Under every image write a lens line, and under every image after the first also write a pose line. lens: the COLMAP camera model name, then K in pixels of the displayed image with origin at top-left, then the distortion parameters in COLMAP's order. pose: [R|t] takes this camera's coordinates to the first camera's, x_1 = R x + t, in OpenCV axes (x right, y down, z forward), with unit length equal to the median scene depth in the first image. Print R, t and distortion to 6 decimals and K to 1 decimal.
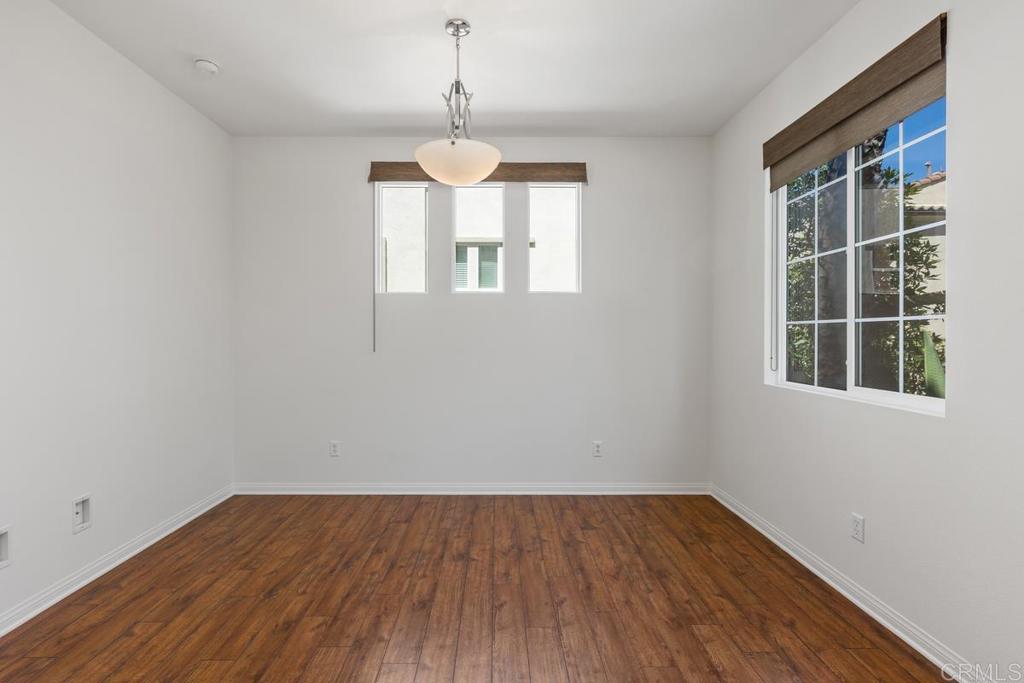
lens RADIAL K [[451.4, 0, 519.5], [0, 451.4, 337.7], [0, 0, 1]] dist [-0.002741, 0.001123]
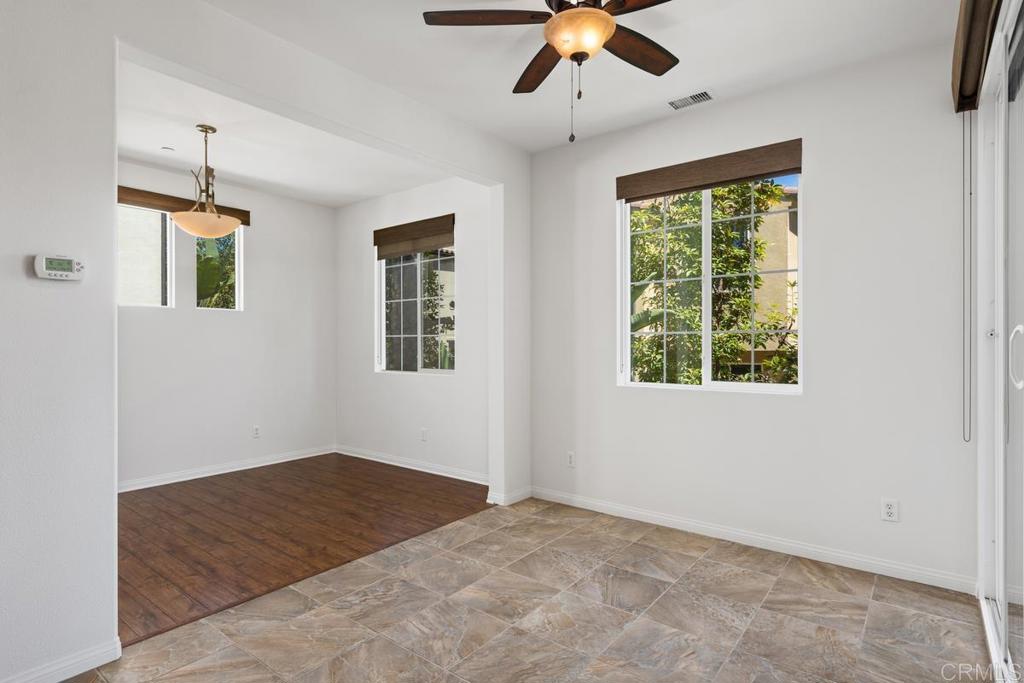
lens RADIAL K [[521.8, 0, 503.5], [0, 521.8, 346.3], [0, 0, 1]] dist [0.009702, -0.002911]
pose [[0.643517, -0.006596, 0.765404, -0.735070], [0.012054, 0.999926, -0.001518, 0.016960], [-0.765337, 0.010203, 0.643549, -0.718817]]
